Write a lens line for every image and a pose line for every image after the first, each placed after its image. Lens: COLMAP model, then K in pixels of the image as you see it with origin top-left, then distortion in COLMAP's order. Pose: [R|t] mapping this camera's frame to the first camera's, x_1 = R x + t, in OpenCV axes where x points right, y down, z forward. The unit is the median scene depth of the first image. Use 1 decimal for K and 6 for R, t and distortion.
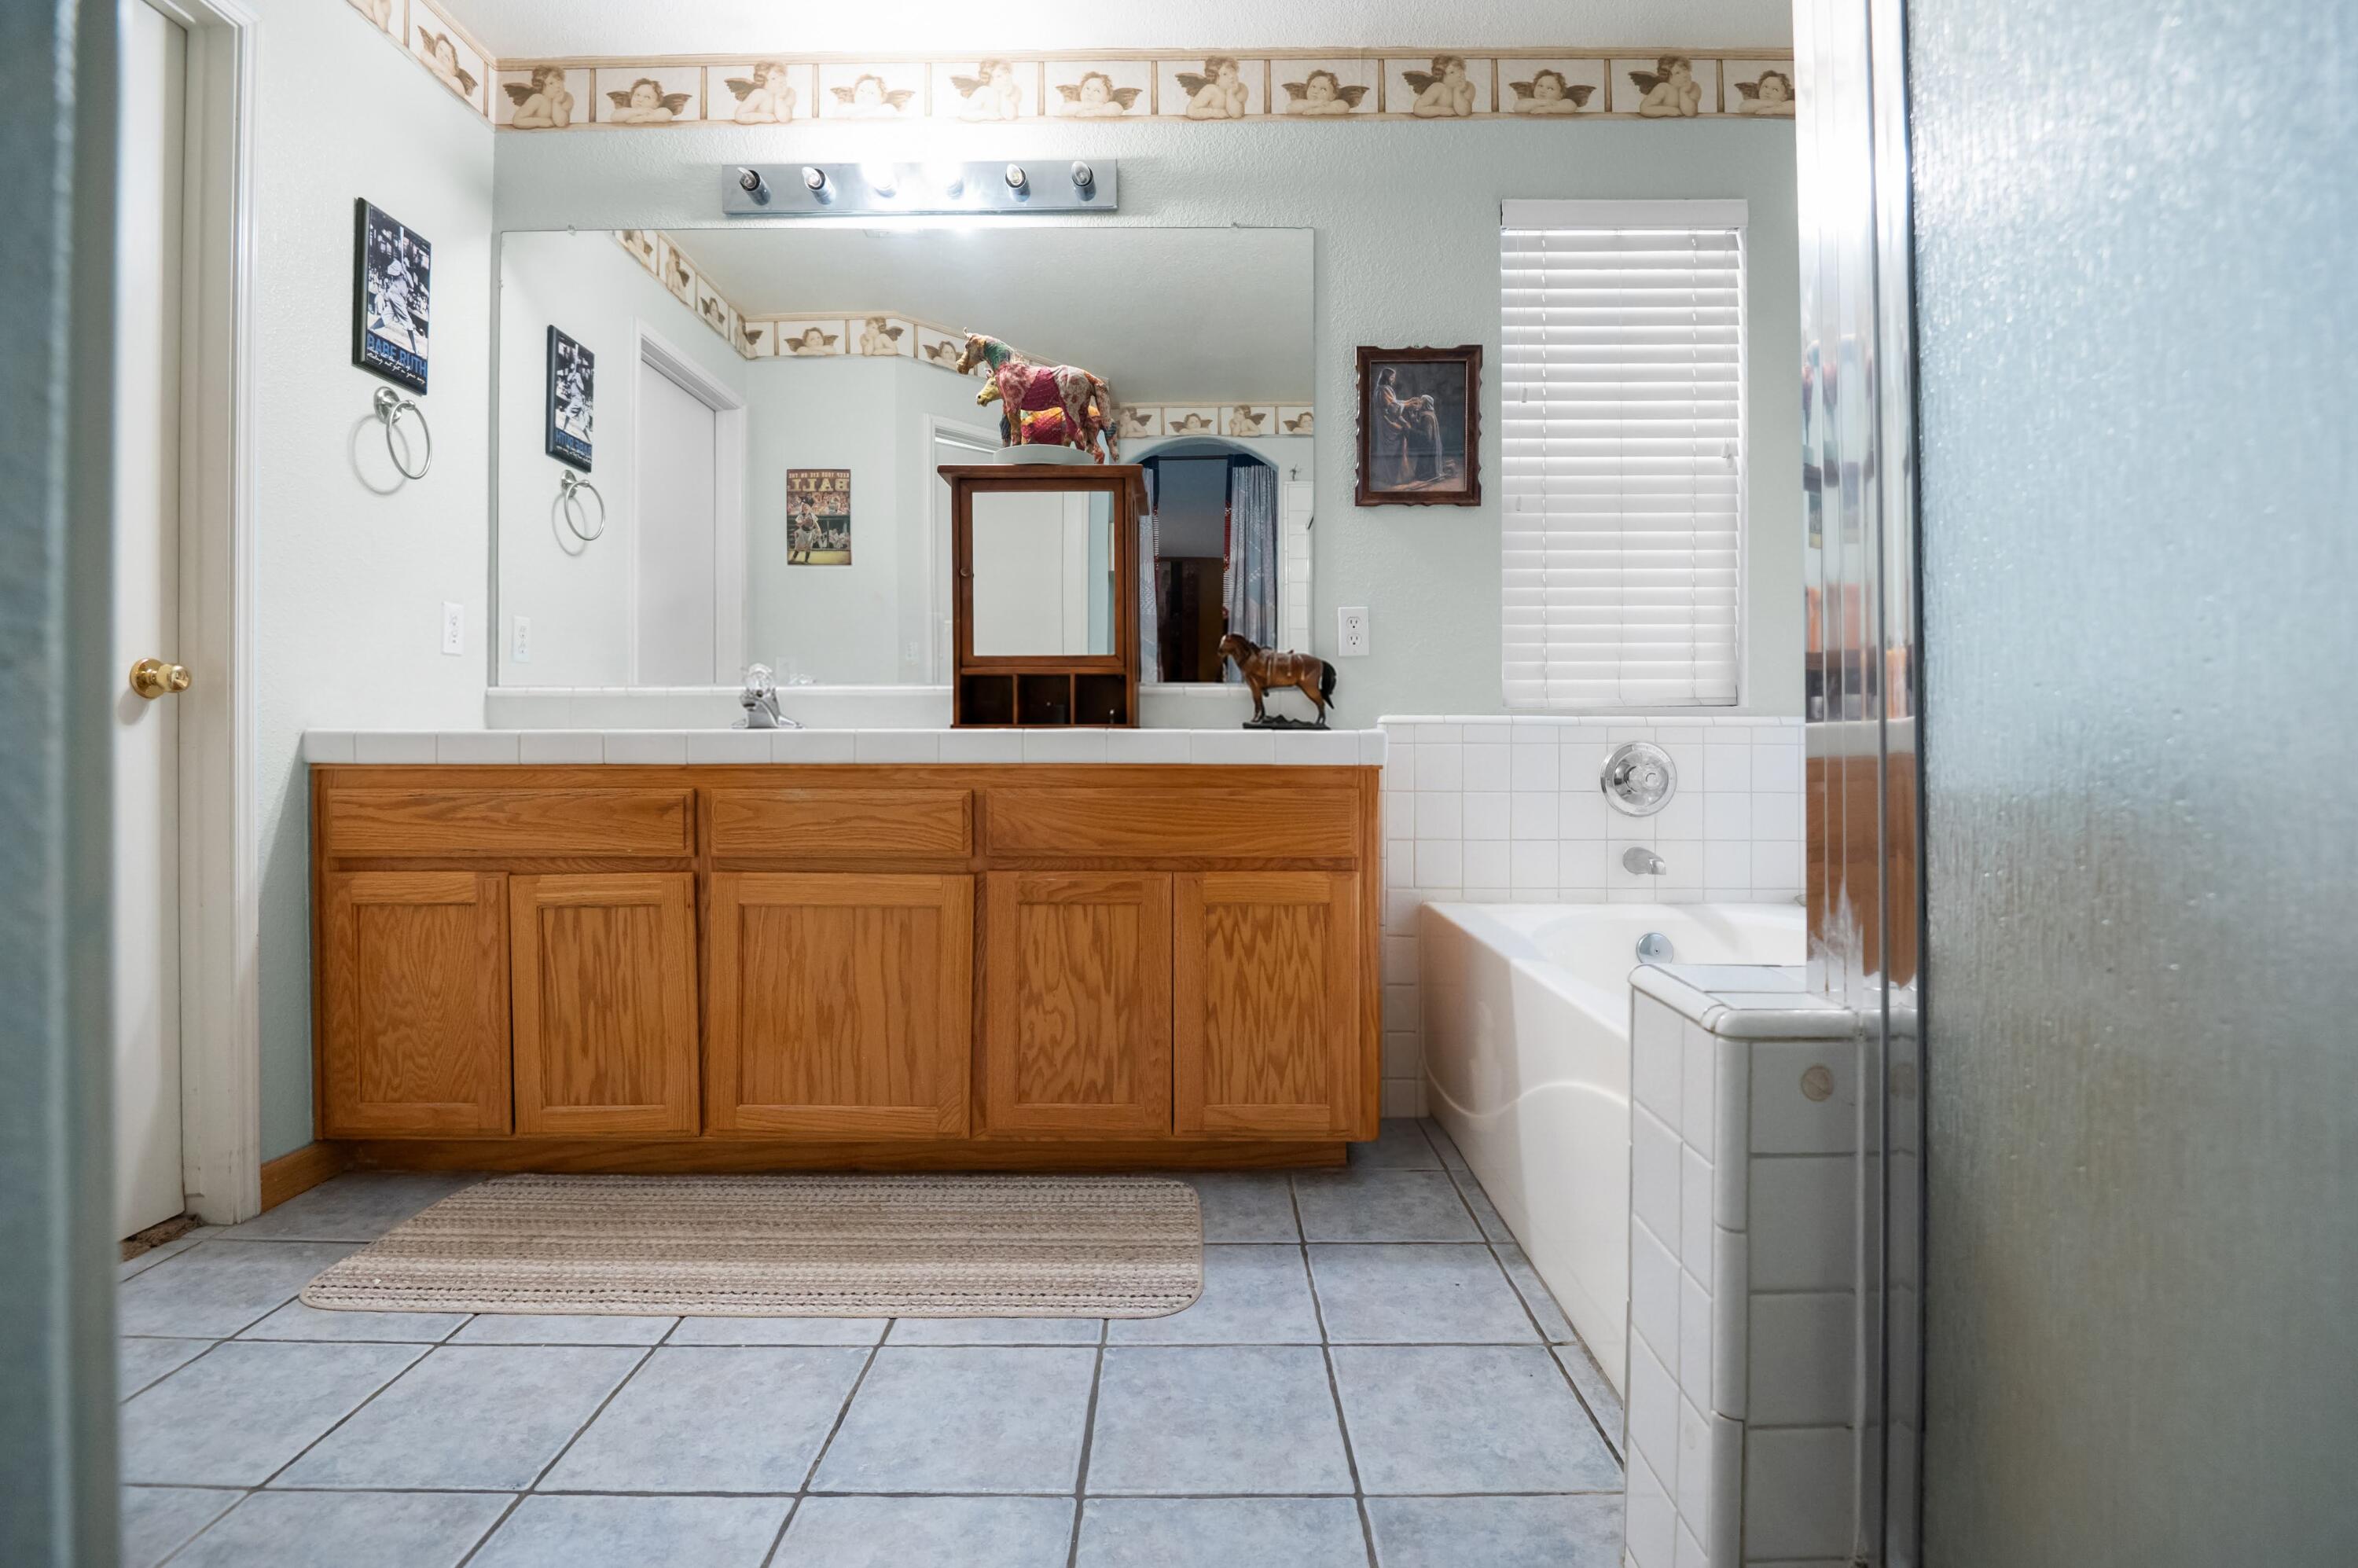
lens RADIAL K [[1084.4, 0, 1175.5], [0, 1084.4, 760.8], [0, 0, 1]] dist [-0.020435, -0.001541]
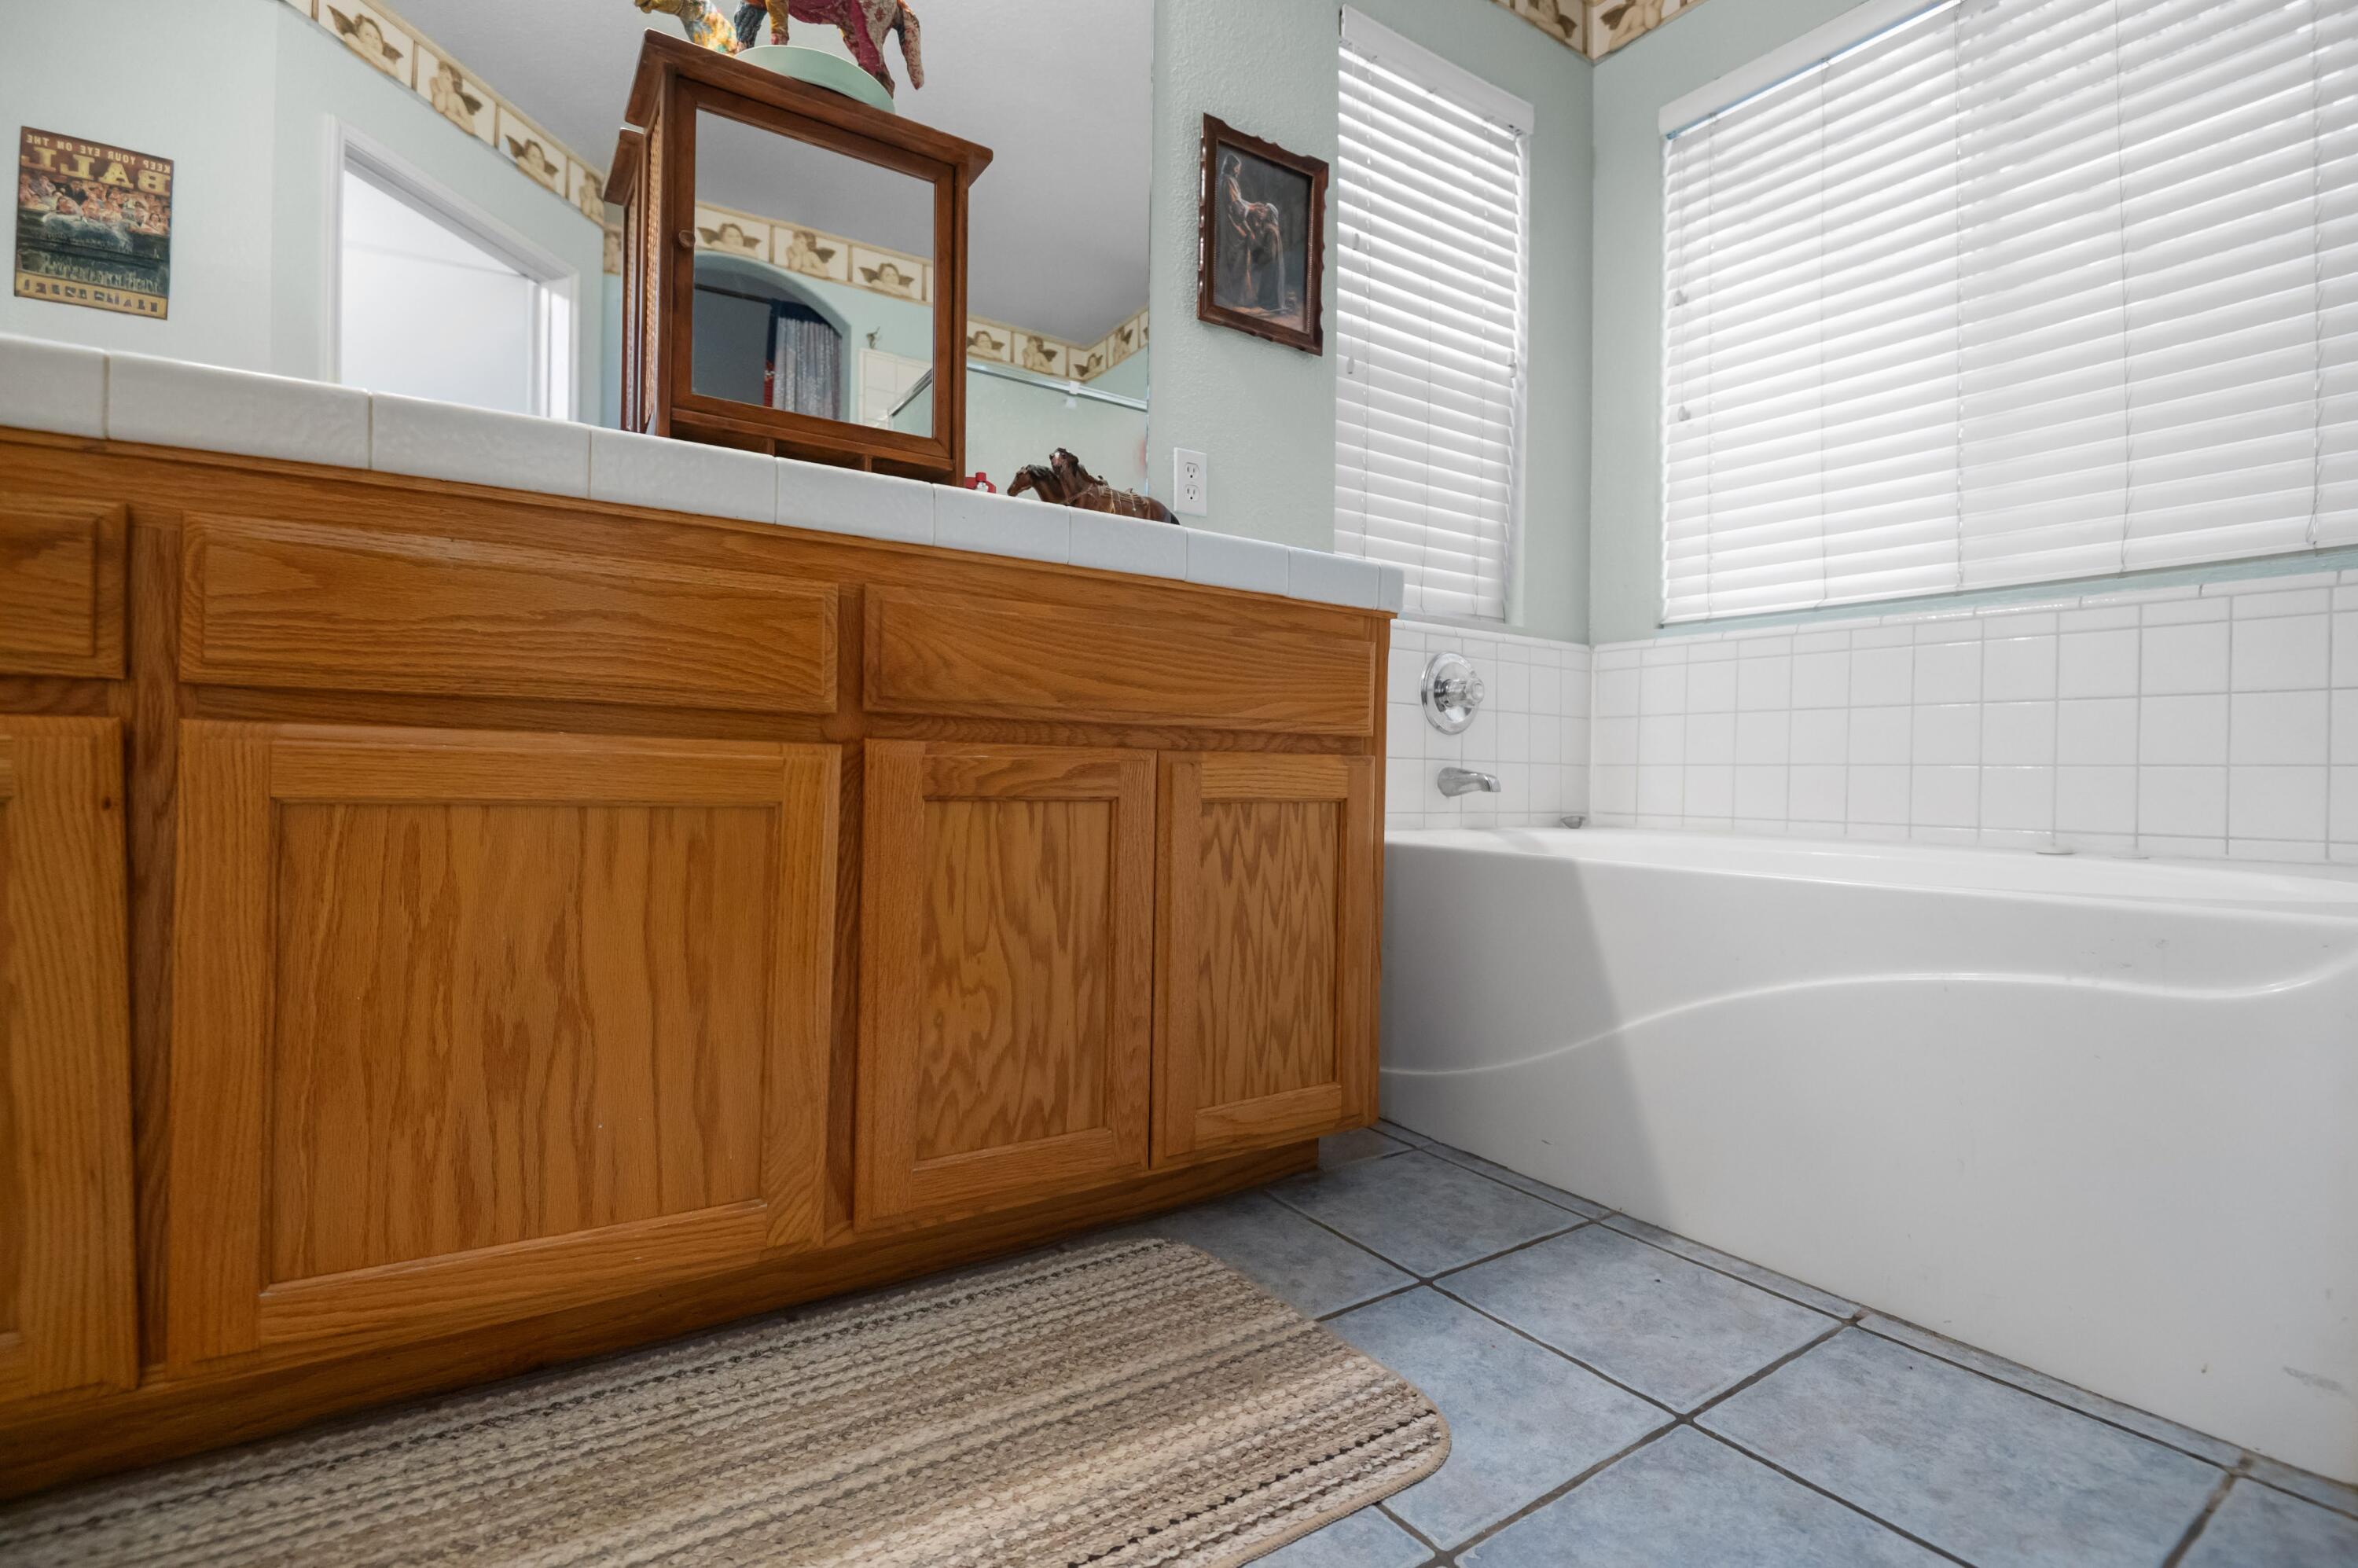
lens RADIAL K [[1084.4, 0, 1187.0], [0, 1084.4, 784.0], [0, 0, 1]] dist [-0.020435, -0.001541]
pose [[0.827628, 0.009678, 0.561193, -0.342074], [-0.011568, 0.999933, -0.000184, 0.122437], [-0.561158, -0.006340, 0.827685, 0.467619]]
